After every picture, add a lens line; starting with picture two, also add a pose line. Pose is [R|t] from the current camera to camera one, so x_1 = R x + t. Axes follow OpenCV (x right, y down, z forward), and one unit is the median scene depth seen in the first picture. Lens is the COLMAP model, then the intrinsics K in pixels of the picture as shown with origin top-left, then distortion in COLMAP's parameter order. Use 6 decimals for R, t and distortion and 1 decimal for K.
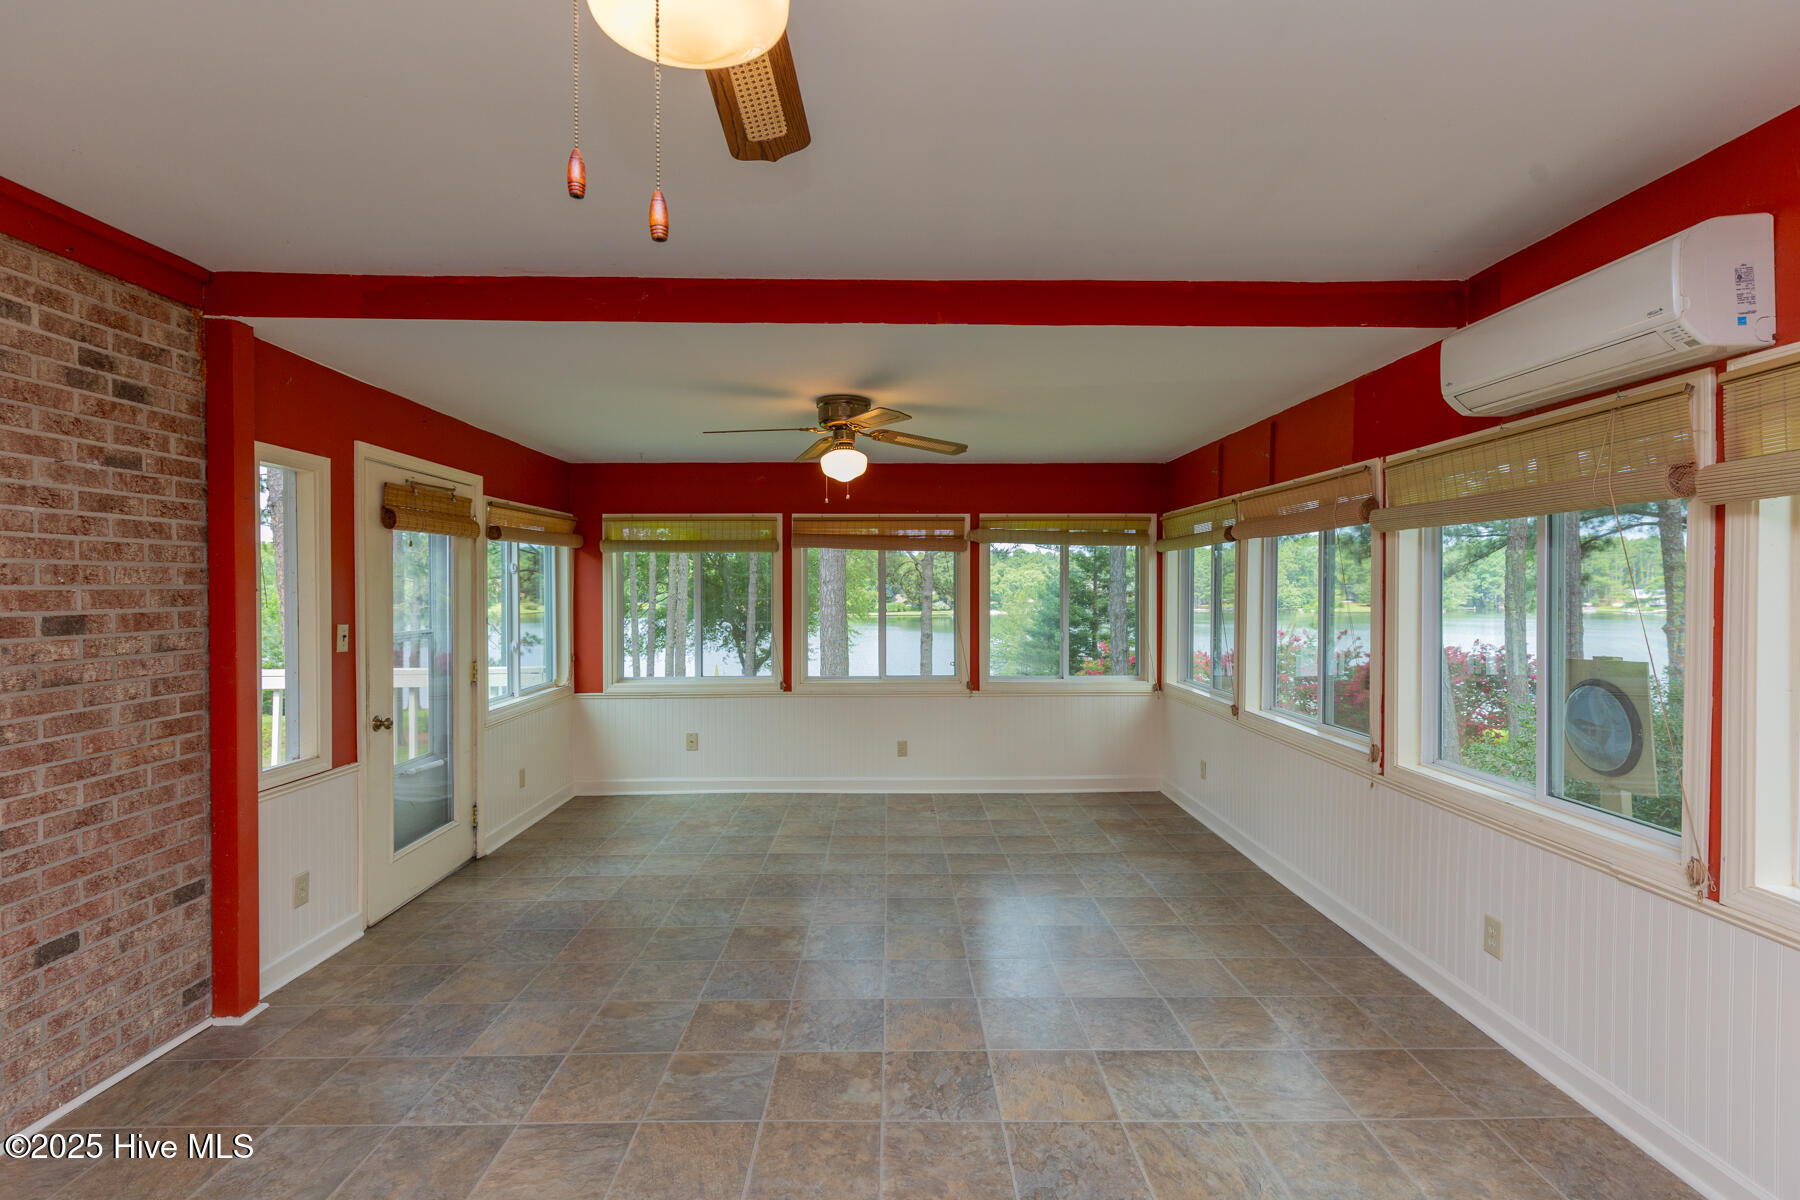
lens RADIAL K [[817.5, 0, 903.8], [0, 817.5, 596.2], [0, 0, 1]] dist [0.008691, -0.000998]
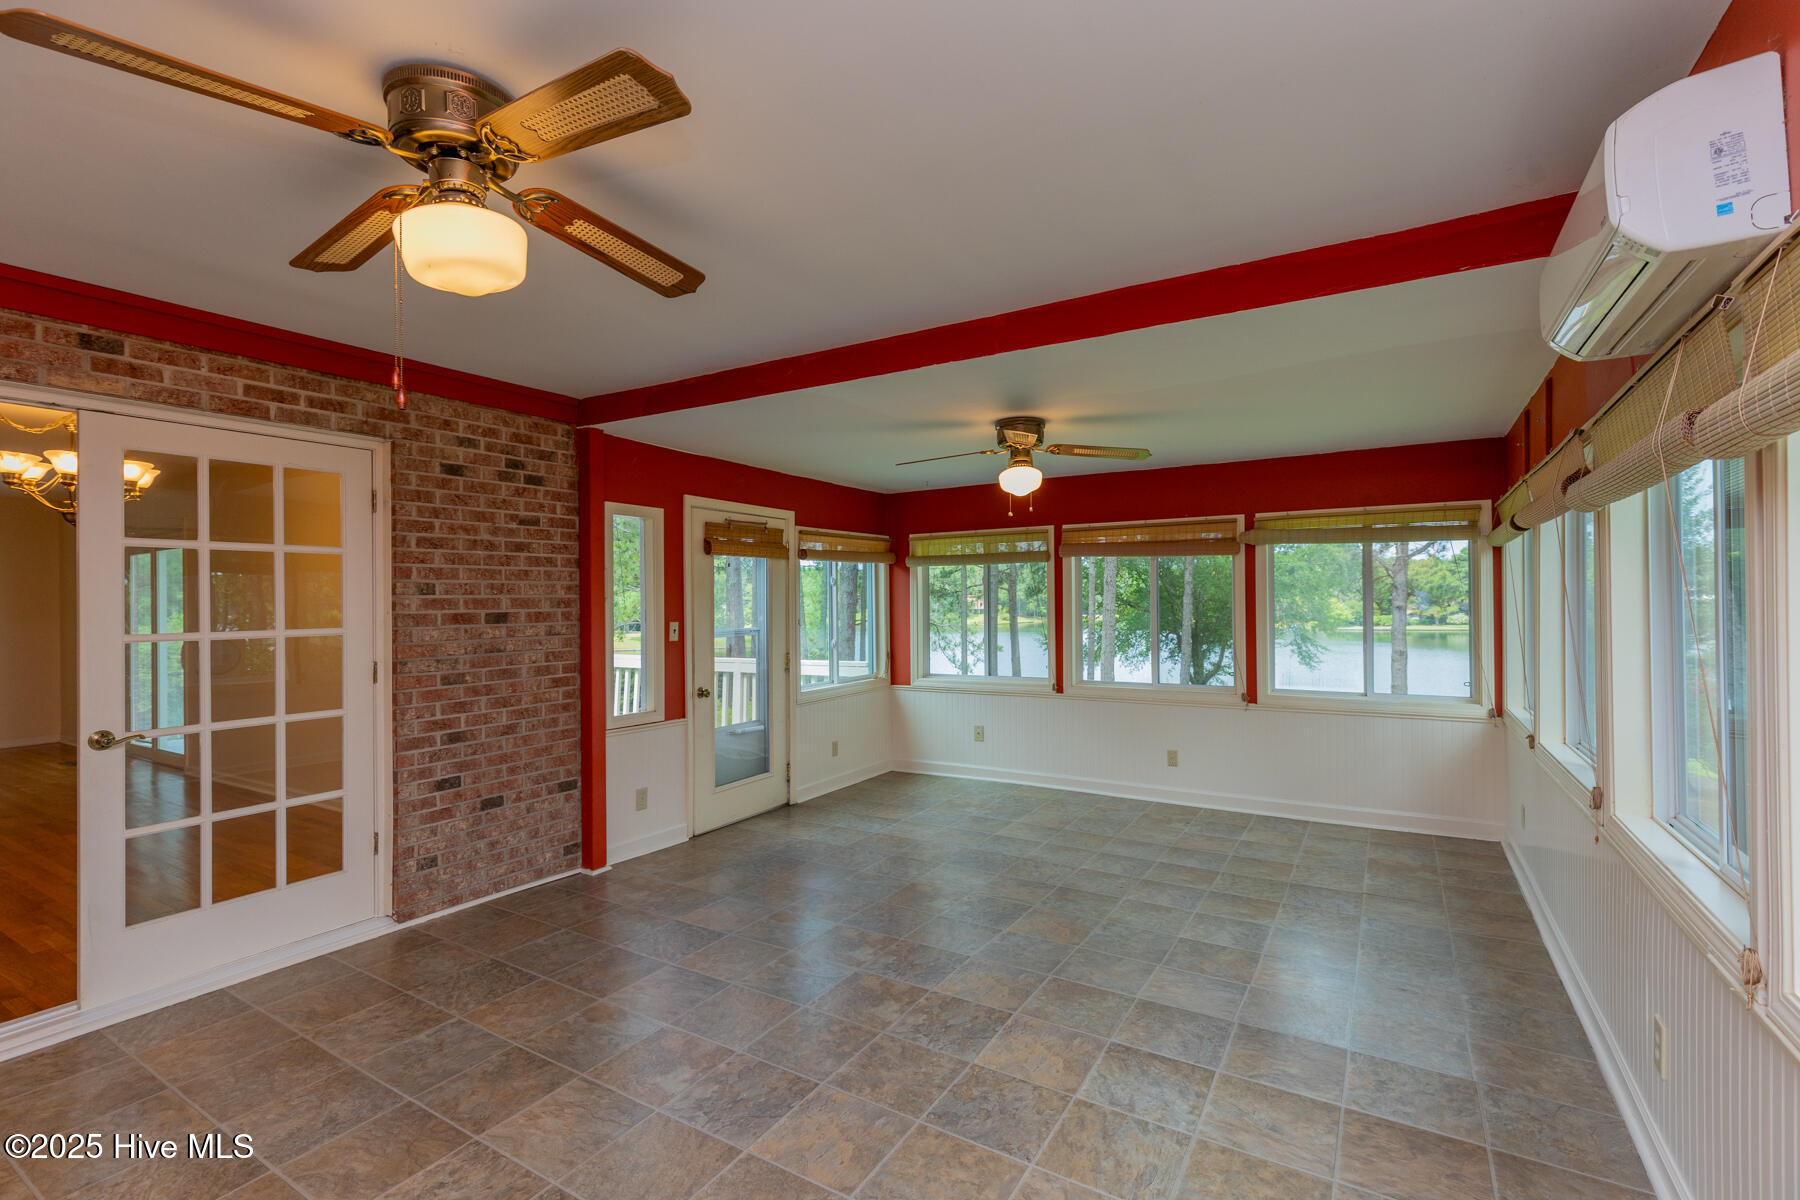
lens RADIAL K [[817.5, 0, 904.3], [0, 817.5, 597.9], [0, 0, 1]] dist [0.008691, -0.000998]
pose [[0.845197, -0.008711, -0.534385, 0.403682], [0.001921, 0.999910, -0.013262, 0.010800], [0.534452, 0.010183, 0.845137, -0.004480]]
